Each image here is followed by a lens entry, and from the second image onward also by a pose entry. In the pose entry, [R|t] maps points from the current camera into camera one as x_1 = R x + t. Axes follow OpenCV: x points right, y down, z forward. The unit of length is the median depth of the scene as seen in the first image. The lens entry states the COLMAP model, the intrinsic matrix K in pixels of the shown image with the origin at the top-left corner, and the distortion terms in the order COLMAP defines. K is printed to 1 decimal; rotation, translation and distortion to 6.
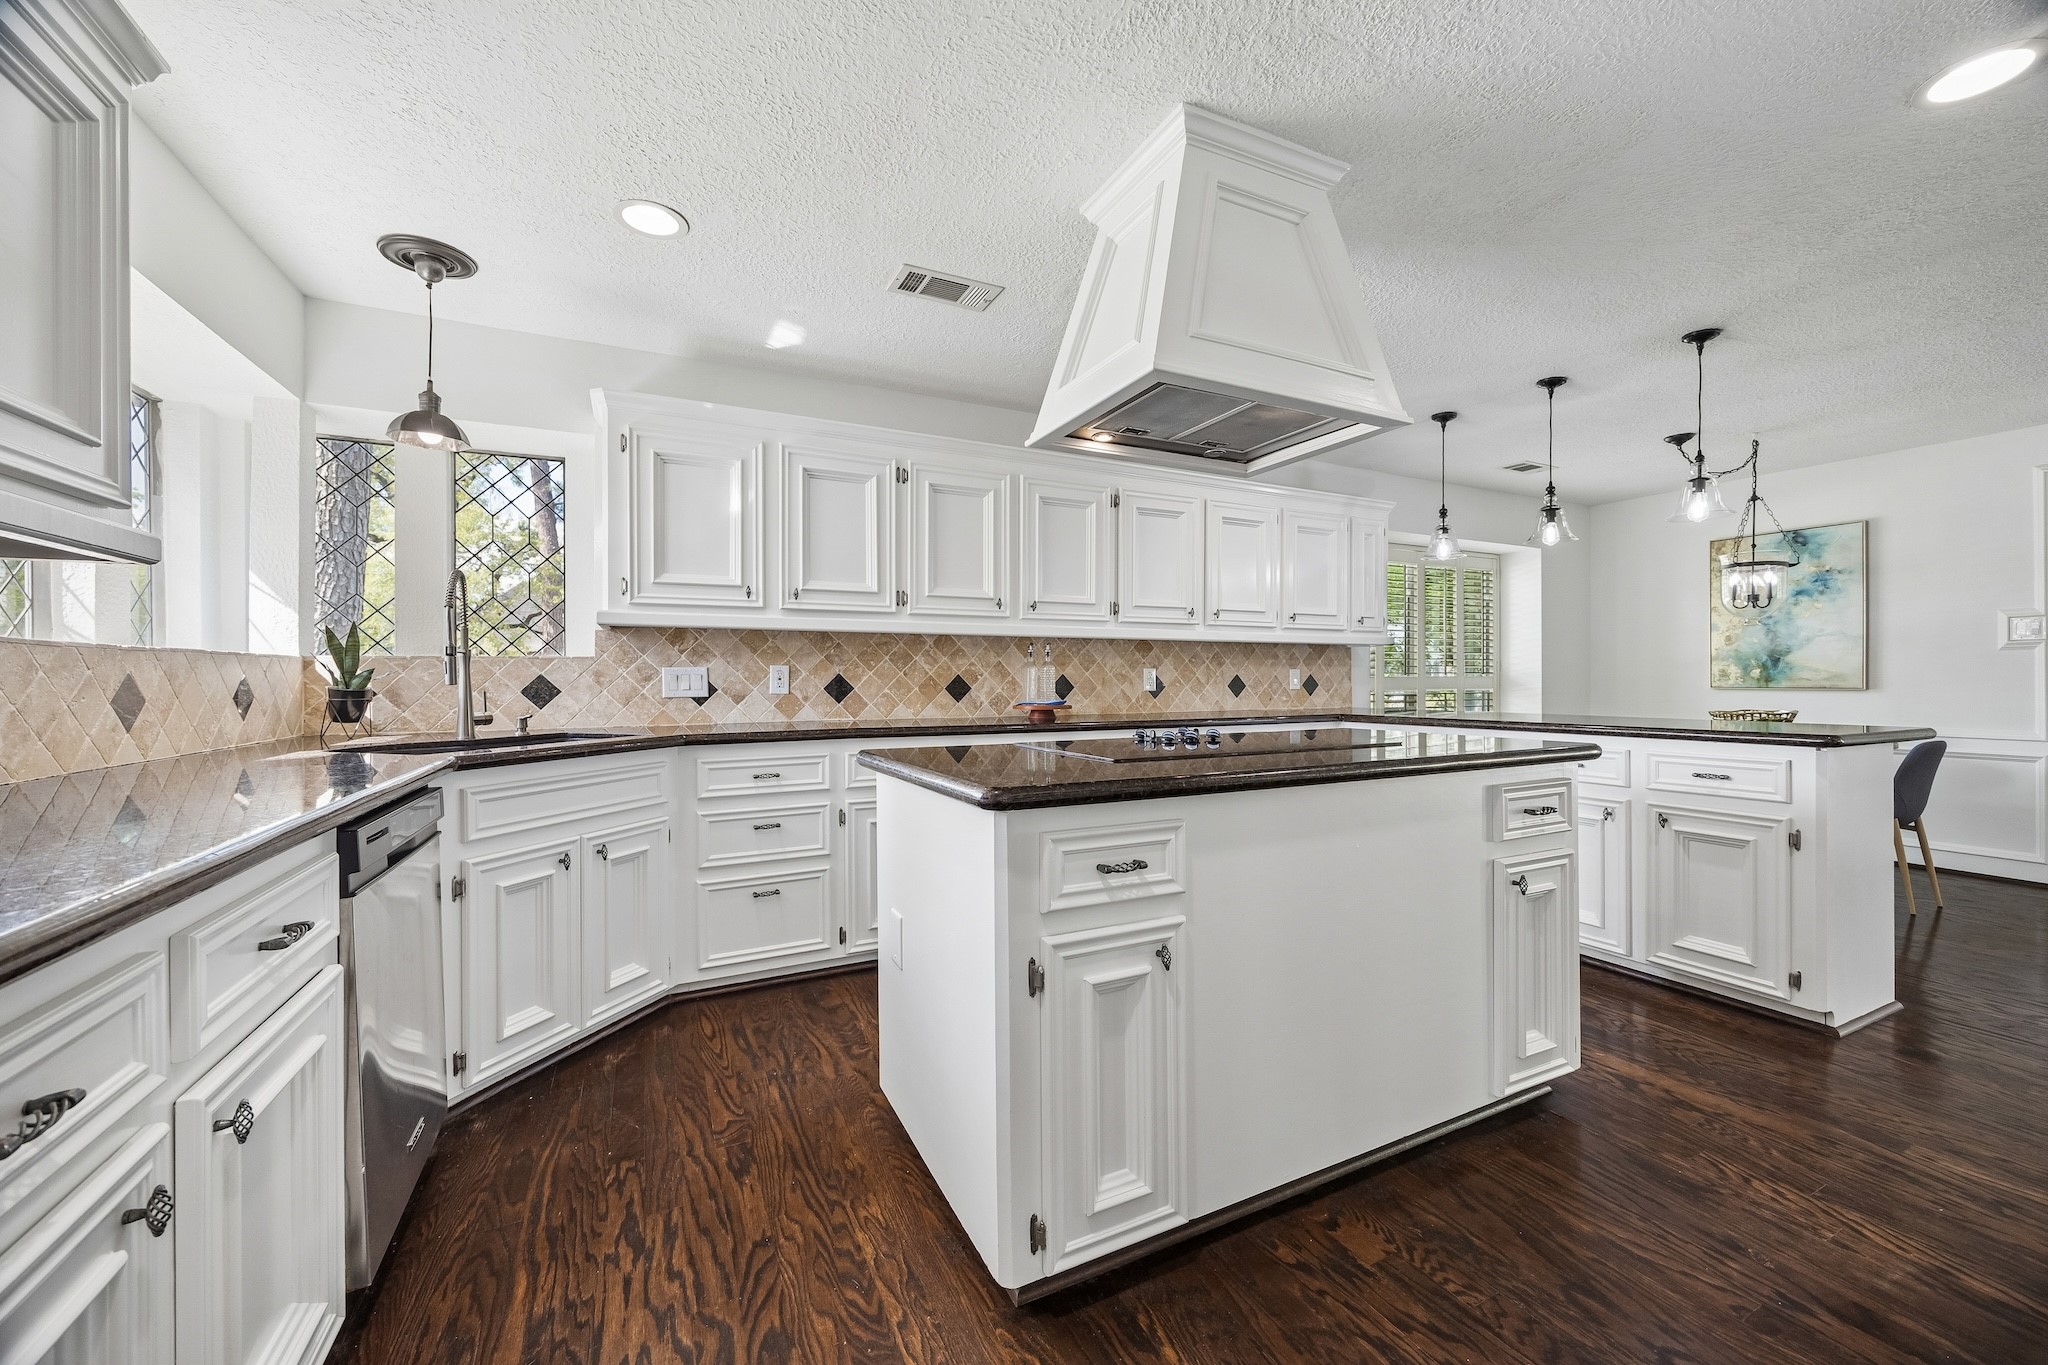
lens RADIAL K [[792.2, 0, 1016.8], [0, 792.2, 681.9], [0, 0, 1]] dist [0.001674, 0.000308]
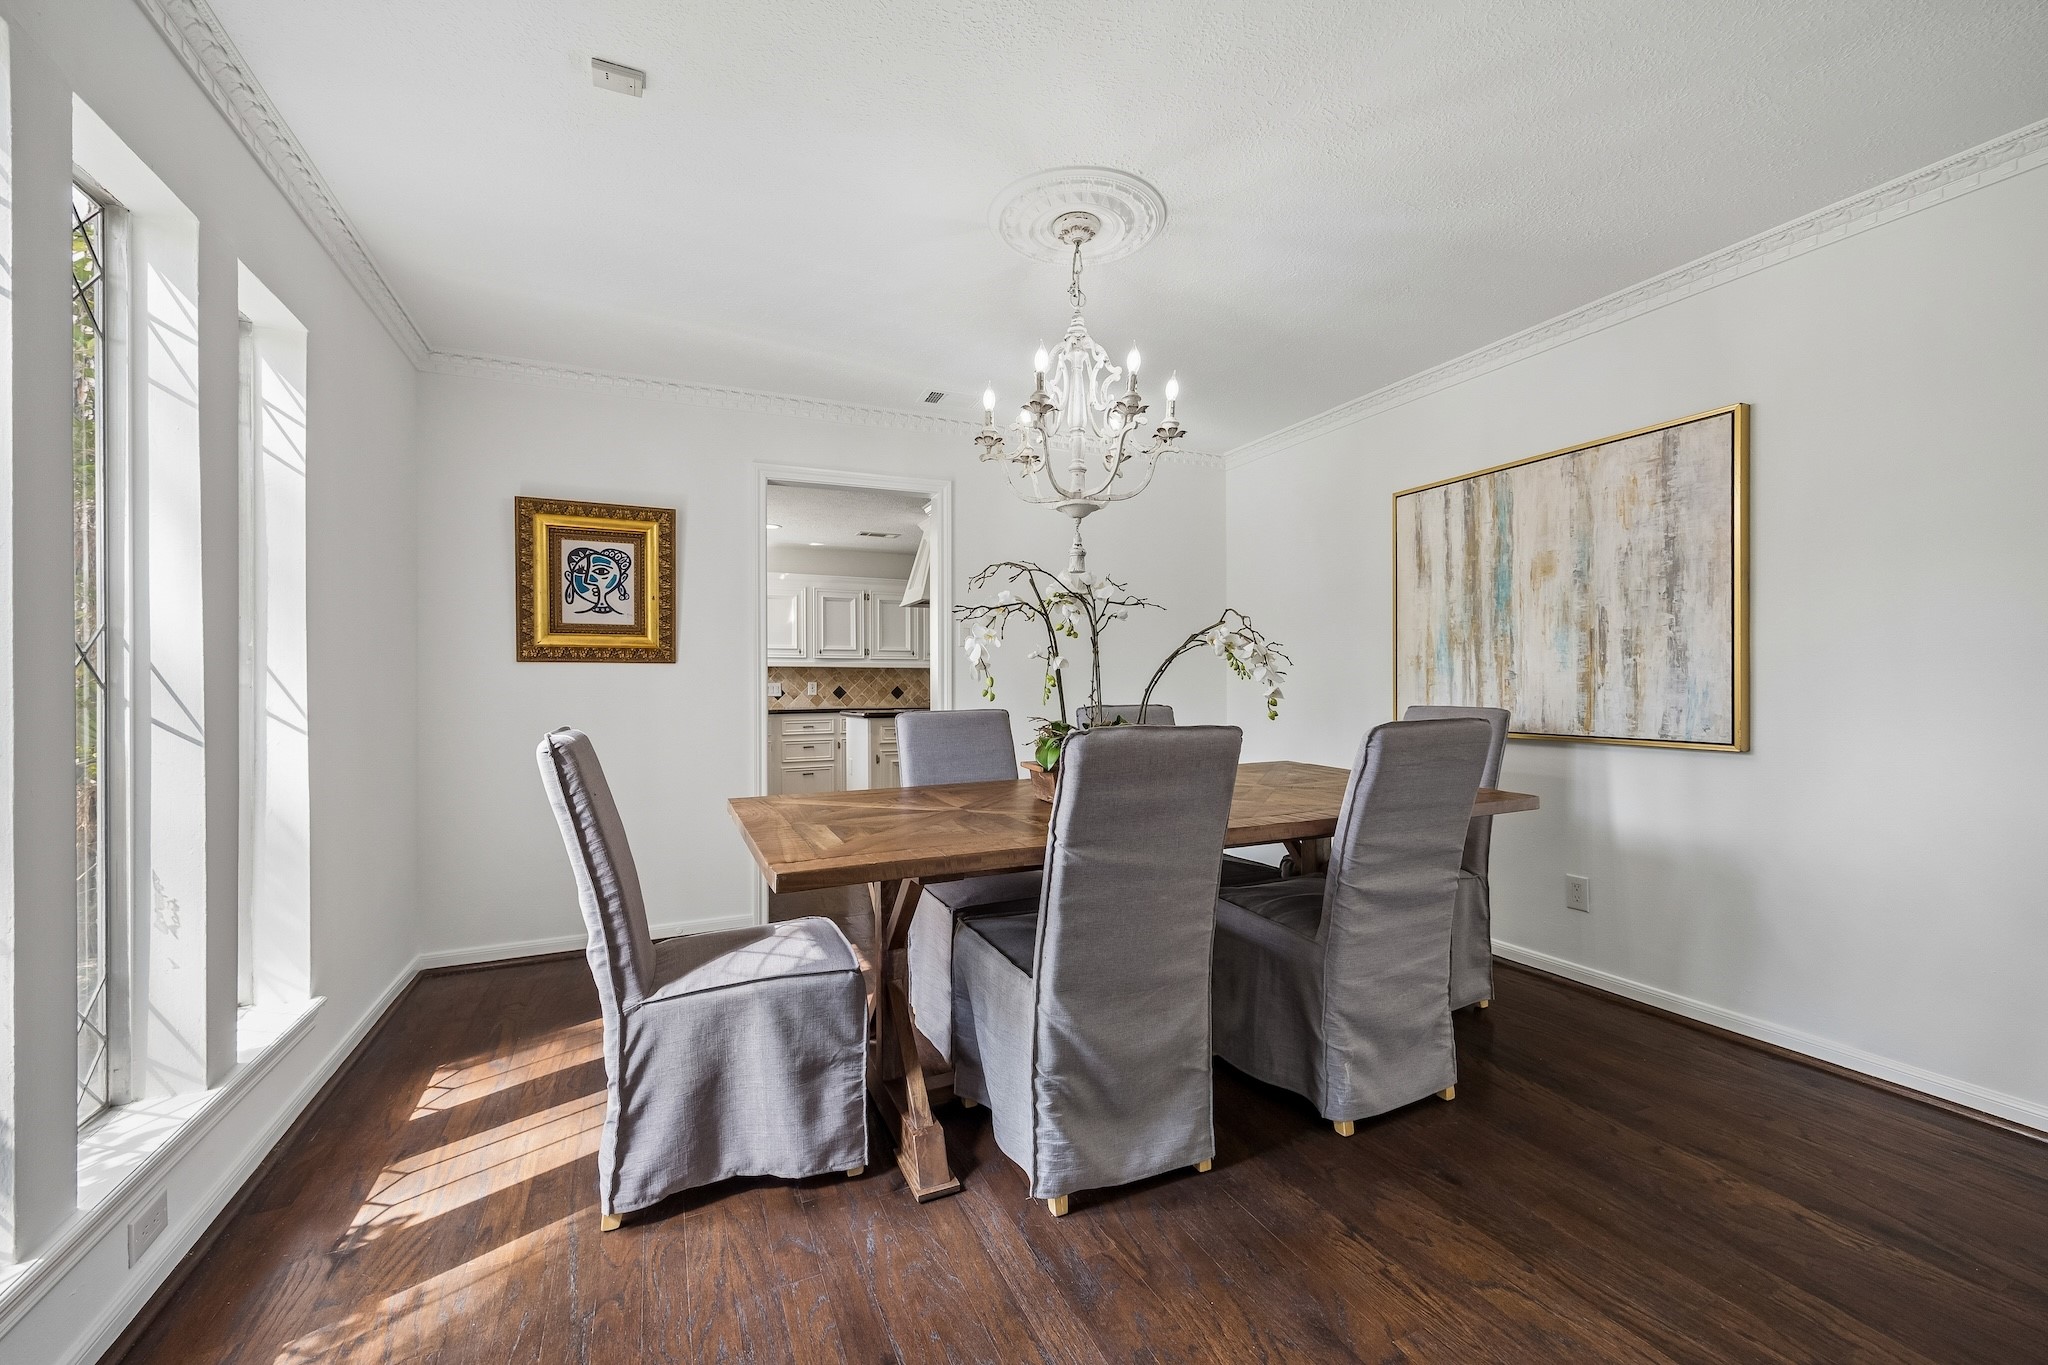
lens RADIAL K [[792.2, 0, 1027.9], [0, 792.2, 687.8], [0, 0, 1]] dist [0.001674, 0.000308]
pose [[0.999951, -0.000484, -0.009900, 0.352050], [0.000439, 0.999990, -0.004501, 0.005465], [0.009902, 0.004496, 0.999941, -1.308115]]
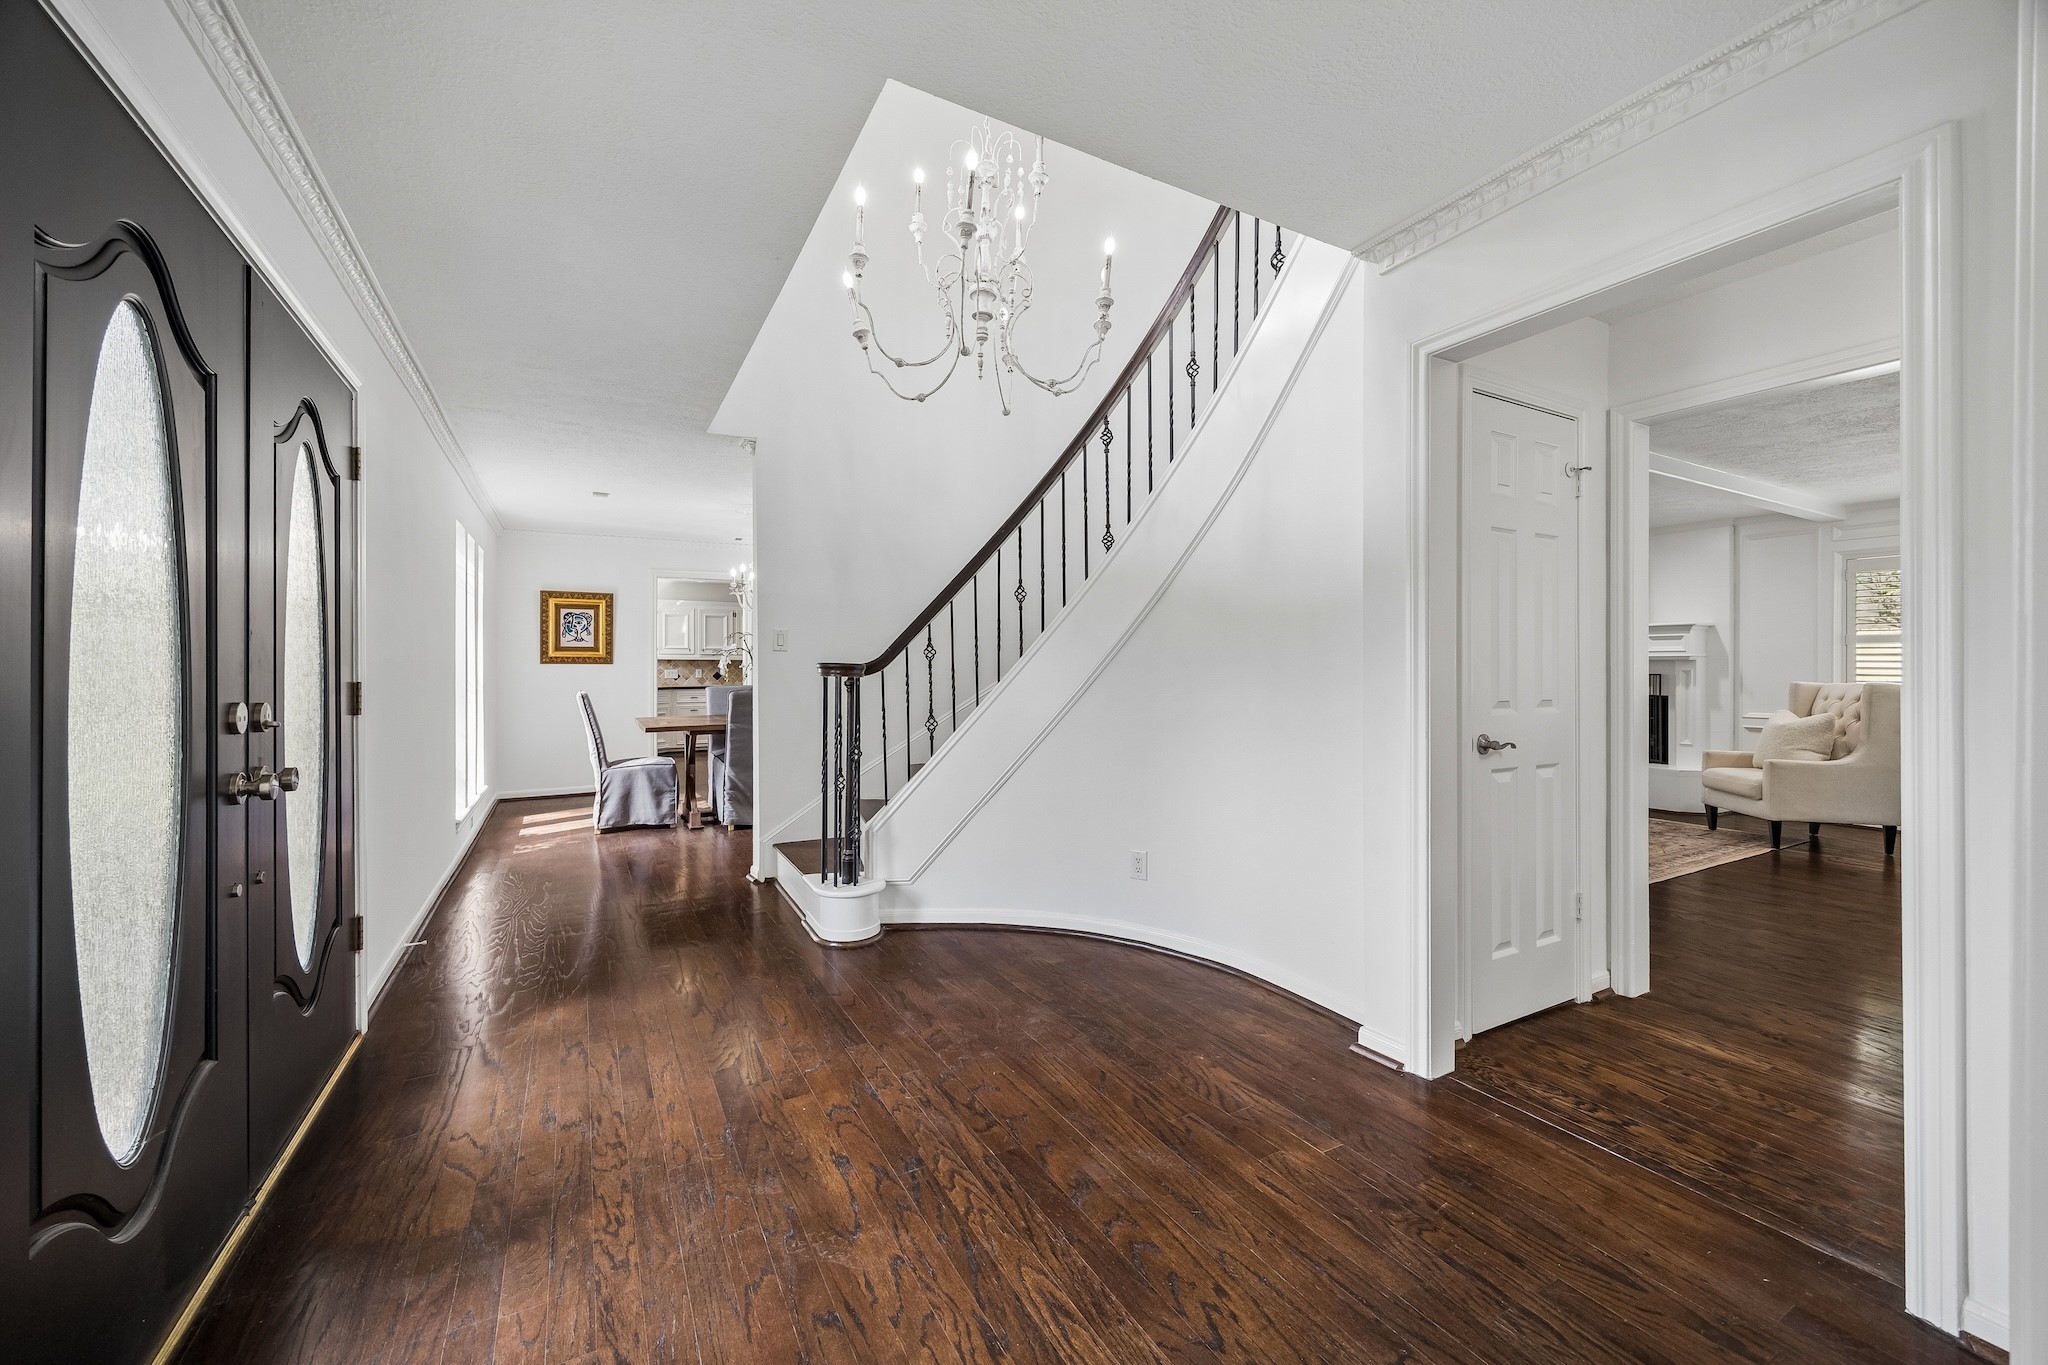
lens RADIAL K [[792.2, 0, 1011.0], [0, 792.2, 667.5], [0, 0, 1]] dist [0.001674, 0.000308]
pose [[0.998488, 0.005544, 0.054697, 0.903079], [-0.005188, 0.999964, -0.006642, -0.013554], [-0.054732, 0.006348, 0.998481, -2.623034]]
